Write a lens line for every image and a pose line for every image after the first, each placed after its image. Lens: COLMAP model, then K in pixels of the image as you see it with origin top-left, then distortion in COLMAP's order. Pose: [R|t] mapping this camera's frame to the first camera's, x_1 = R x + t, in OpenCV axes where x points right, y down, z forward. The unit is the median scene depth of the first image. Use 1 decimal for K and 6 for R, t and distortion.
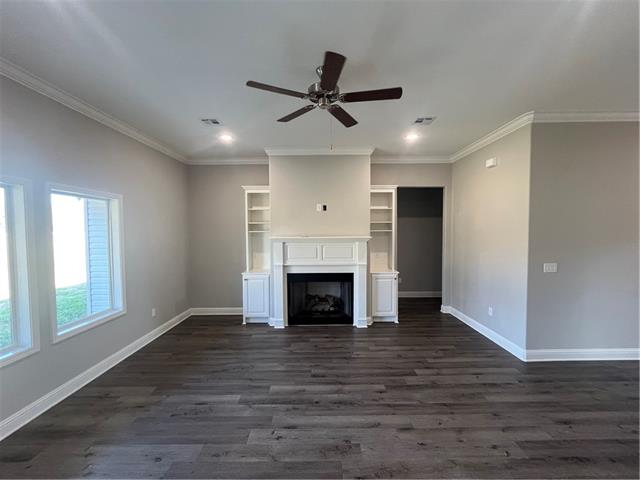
lens RADIAL K [[259.5, 0, 321.6], [0, 259.5, 241.3], [0, 0, 1]] dist [-0.002350, -0.000219]
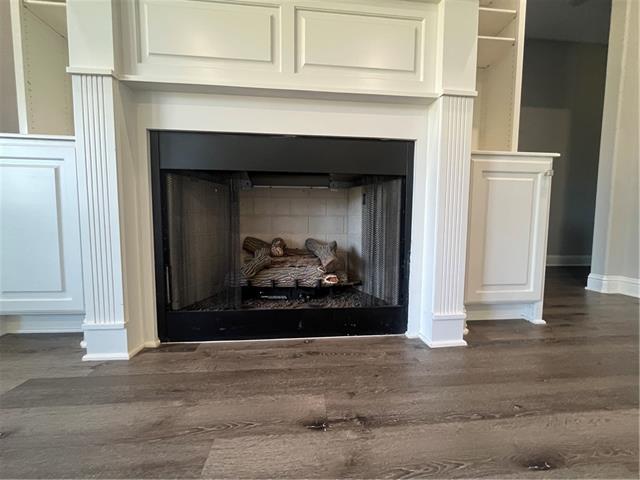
lens RADIAL K [[259.5, 0, 322.3], [0, 259.5, 238.7], [0, 0, 1]] dist [-0.002350, -0.000219]
pose [[0.995587, 0.008519, 0.093454, 0.005488], [-0.010812, 0.999652, 0.024055, 0.210654], [-0.093216, -0.024959, 0.995333, 0.724521]]
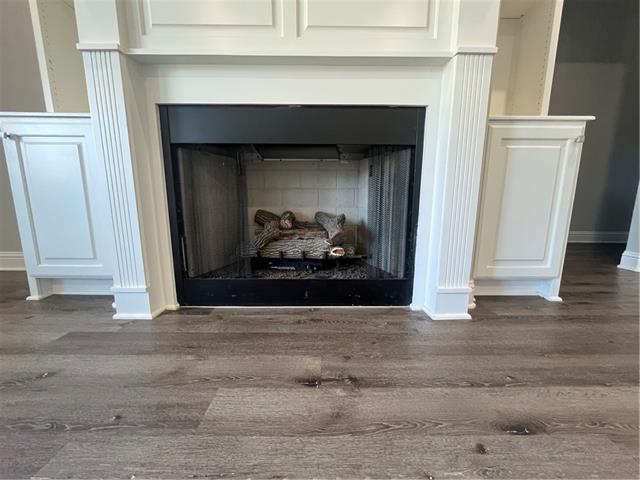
lens RADIAL K [[259.5, 0, 322.1], [0, 259.5, 238.4], [0, 0, 1]] dist [-0.002350, -0.000219]
pose [[0.999929, 0.010025, 0.006482, 0.022922], [-0.010730, 0.992720, 0.119964, 0.212599], [-0.005232, -0.120025, 0.992757, 0.720239]]
